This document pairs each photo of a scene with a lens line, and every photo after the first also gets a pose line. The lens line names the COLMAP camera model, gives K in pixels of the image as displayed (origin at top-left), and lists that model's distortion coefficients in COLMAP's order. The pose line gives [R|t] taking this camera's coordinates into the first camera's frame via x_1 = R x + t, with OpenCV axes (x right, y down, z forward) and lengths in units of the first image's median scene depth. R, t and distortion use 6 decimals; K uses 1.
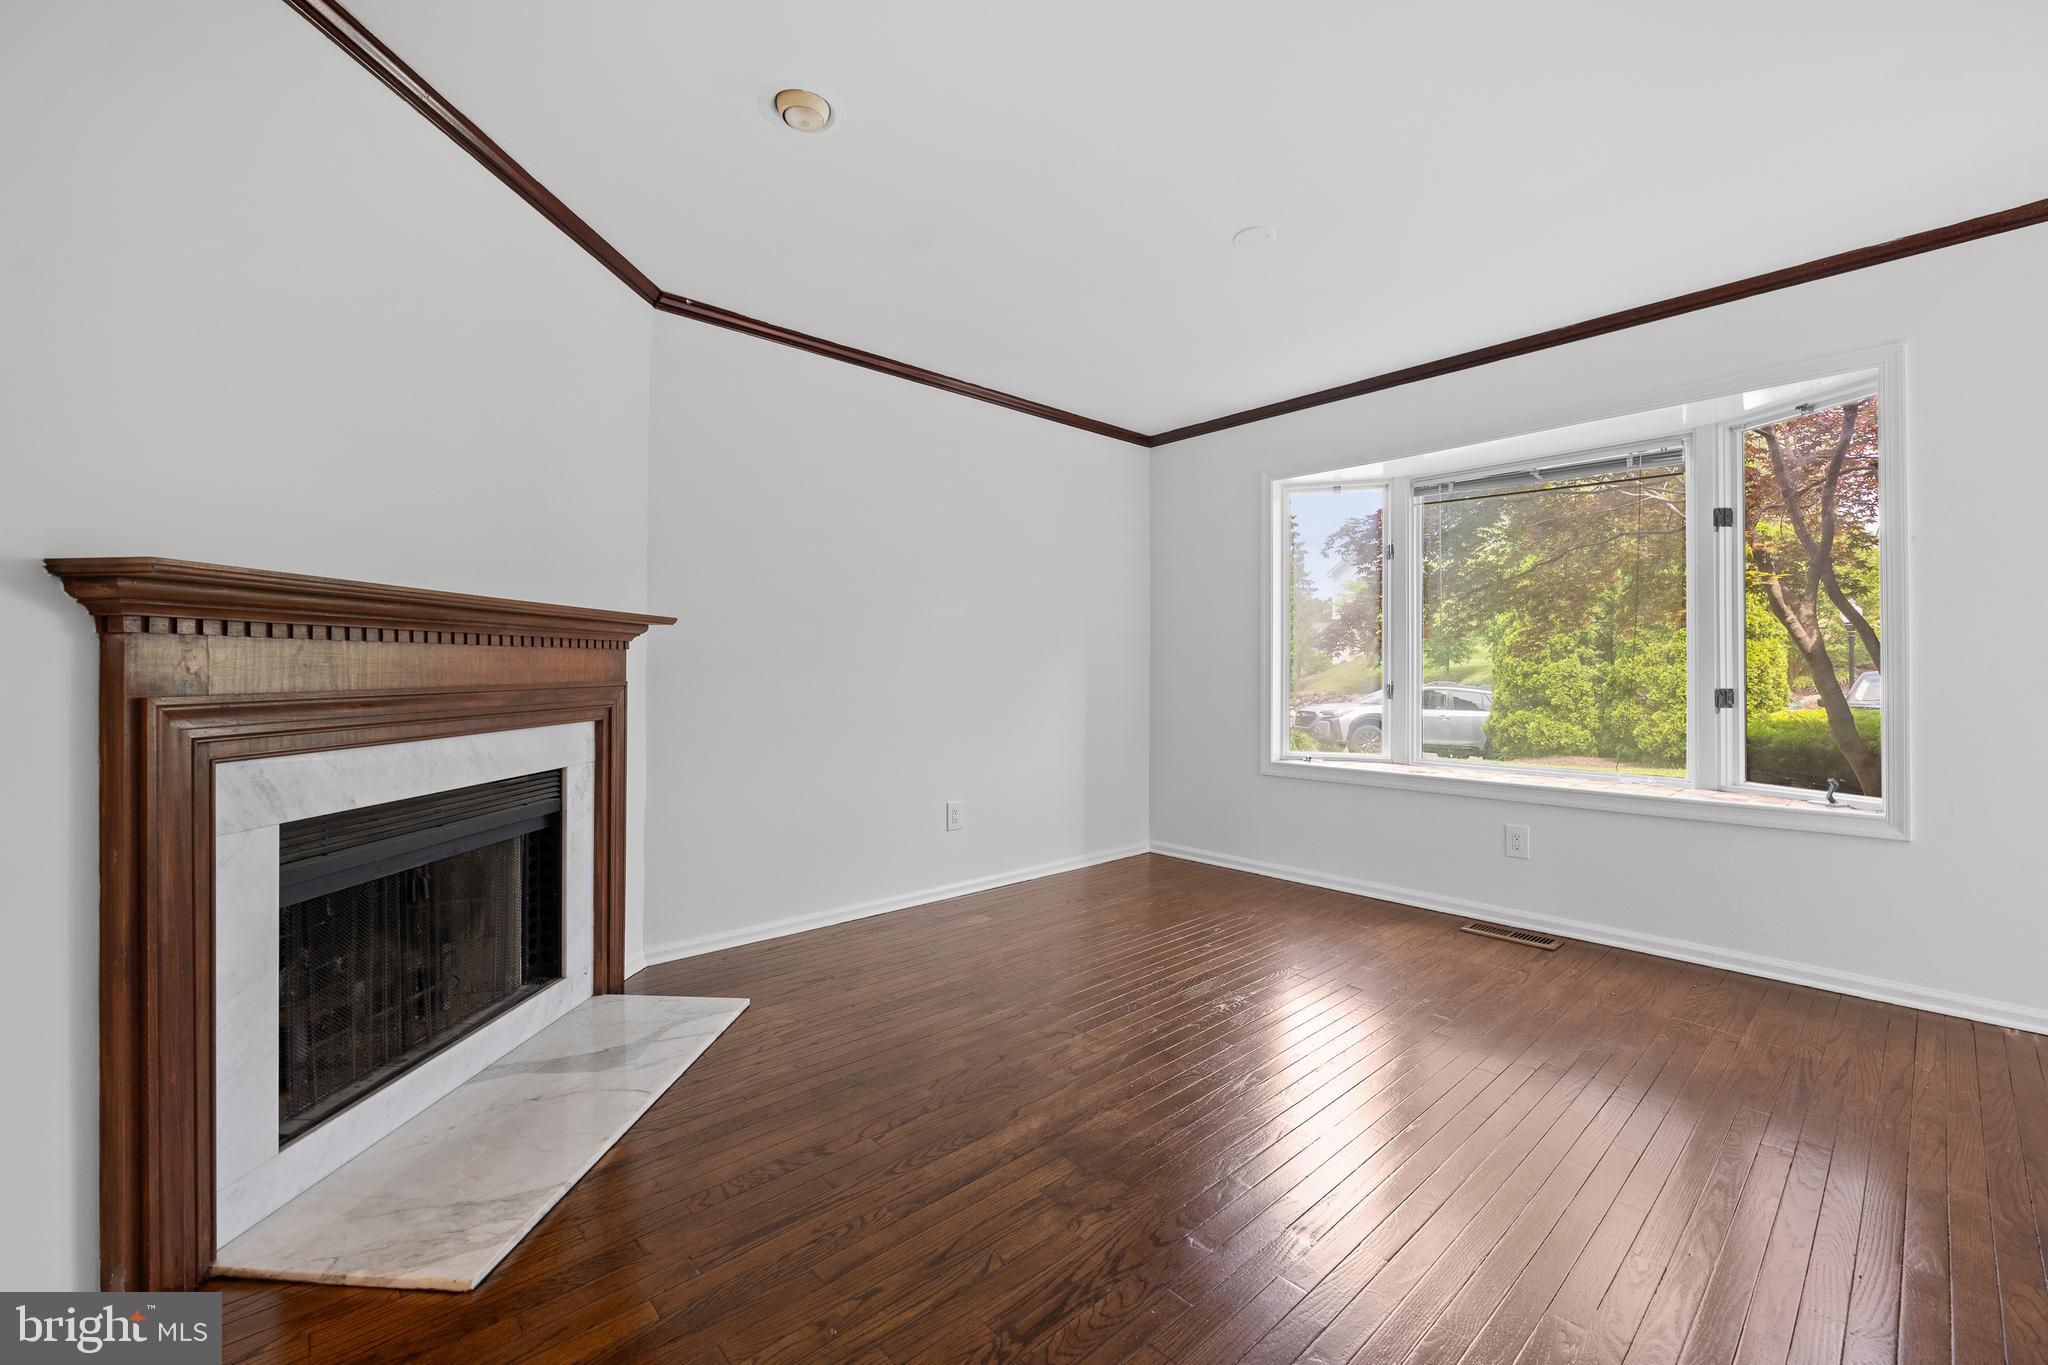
lens RADIAL K [[826.0, 0, 1023.2], [0, 826.0, 669.0], [0, 0, 1]] dist [-0.008428, 0.000787]
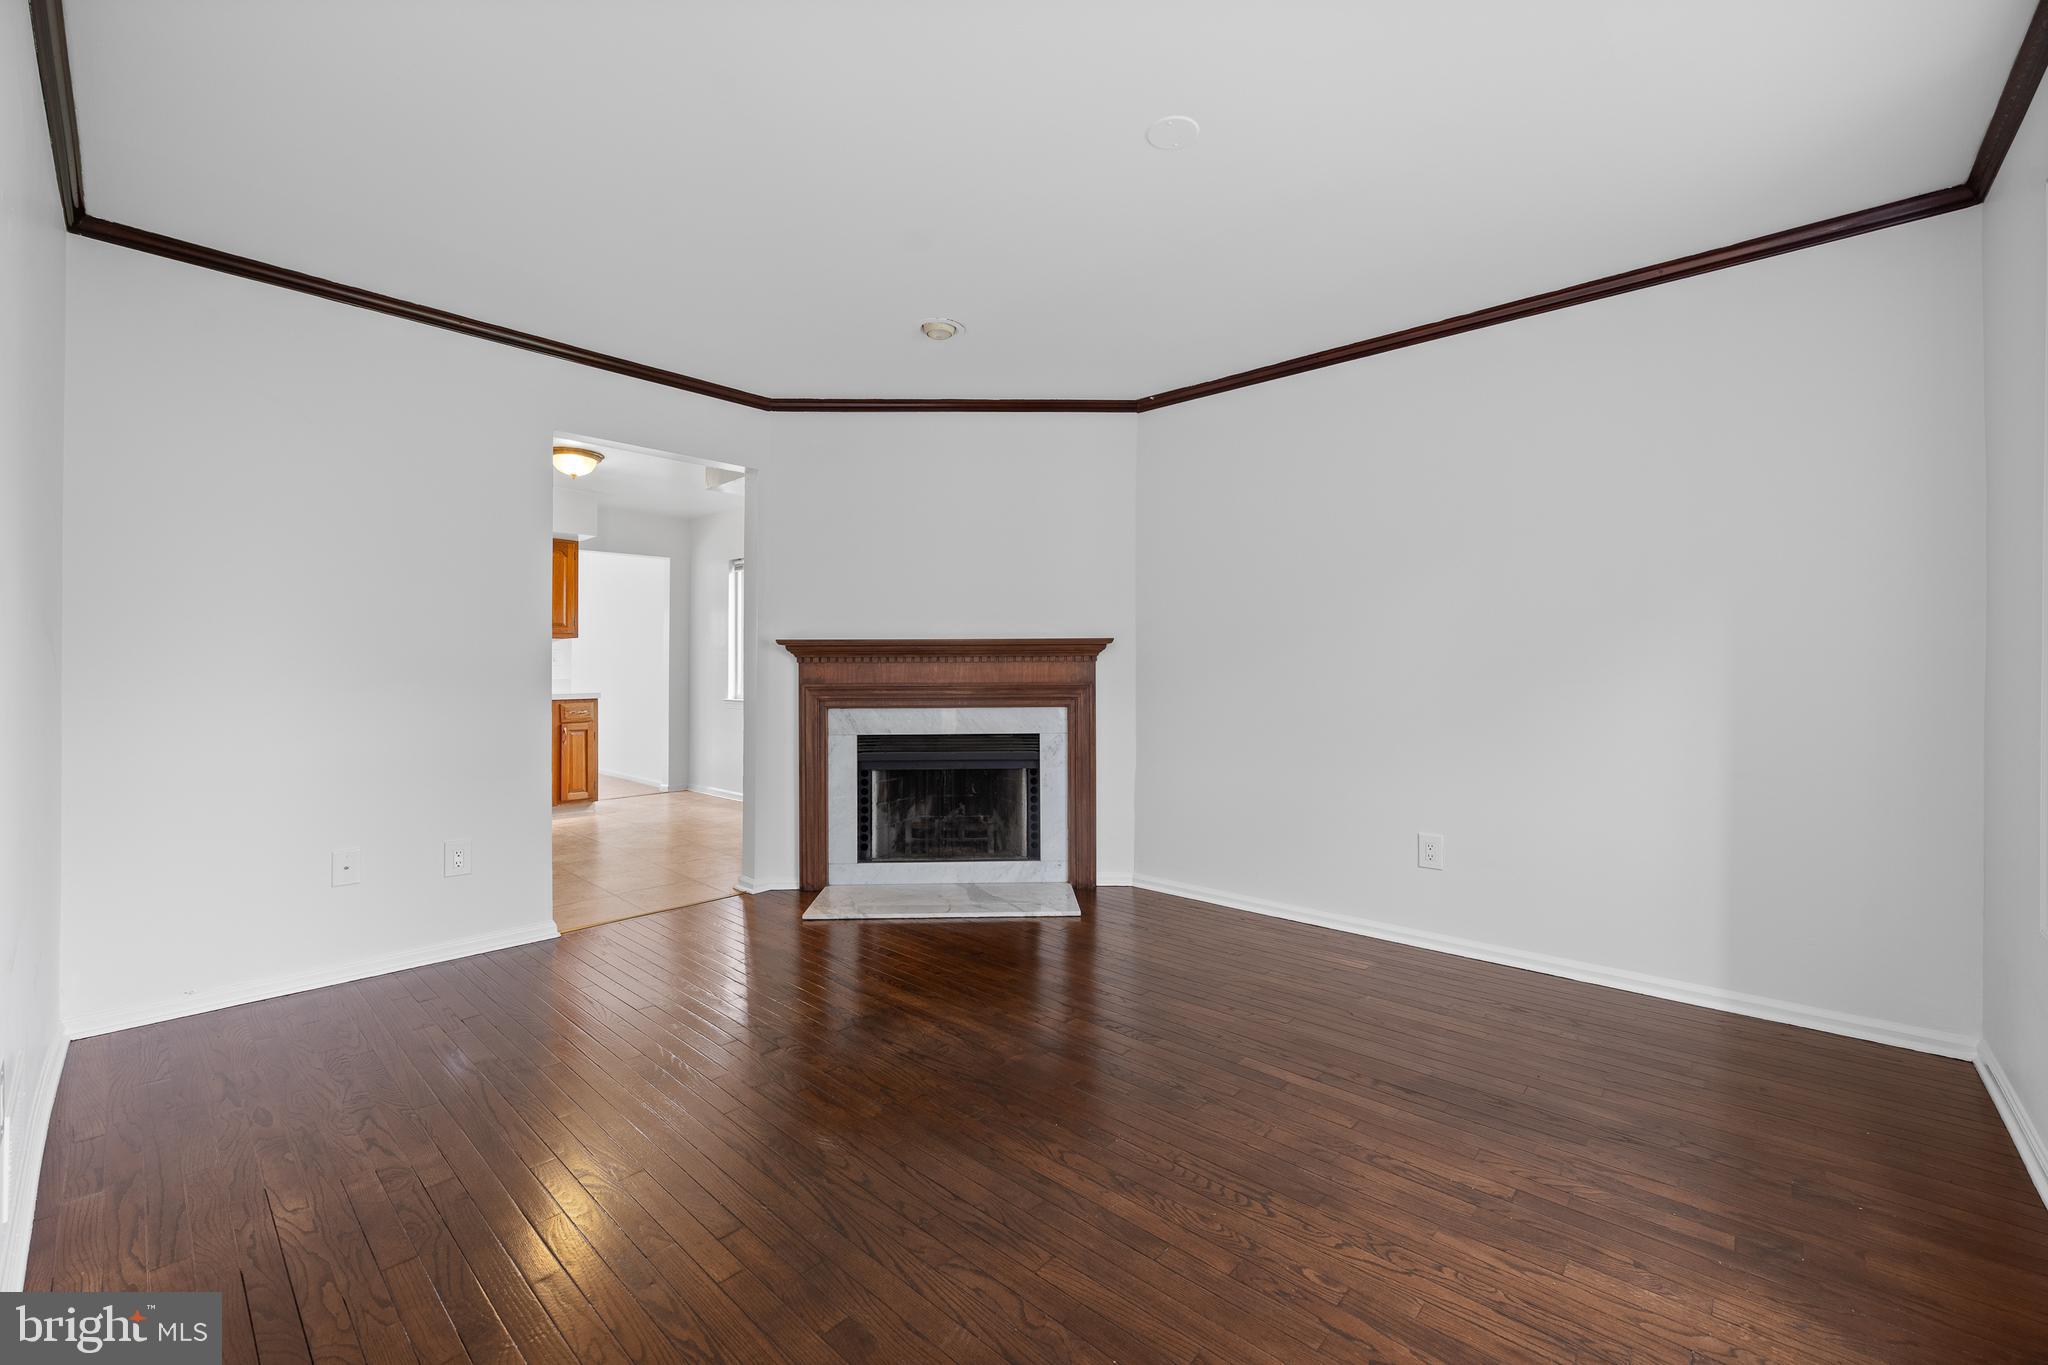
lens RADIAL K [[826.0, 0, 1030.0], [0, 826.0, 669.4], [0, 0, 1]] dist [-0.008428, 0.000787]
pose [[0.098010, -0.006256, -0.995166, 1.520636], [0.001797, 0.999980, -0.006110, -0.000033], [0.995184, -0.001190, 0.098019, 1.128796]]
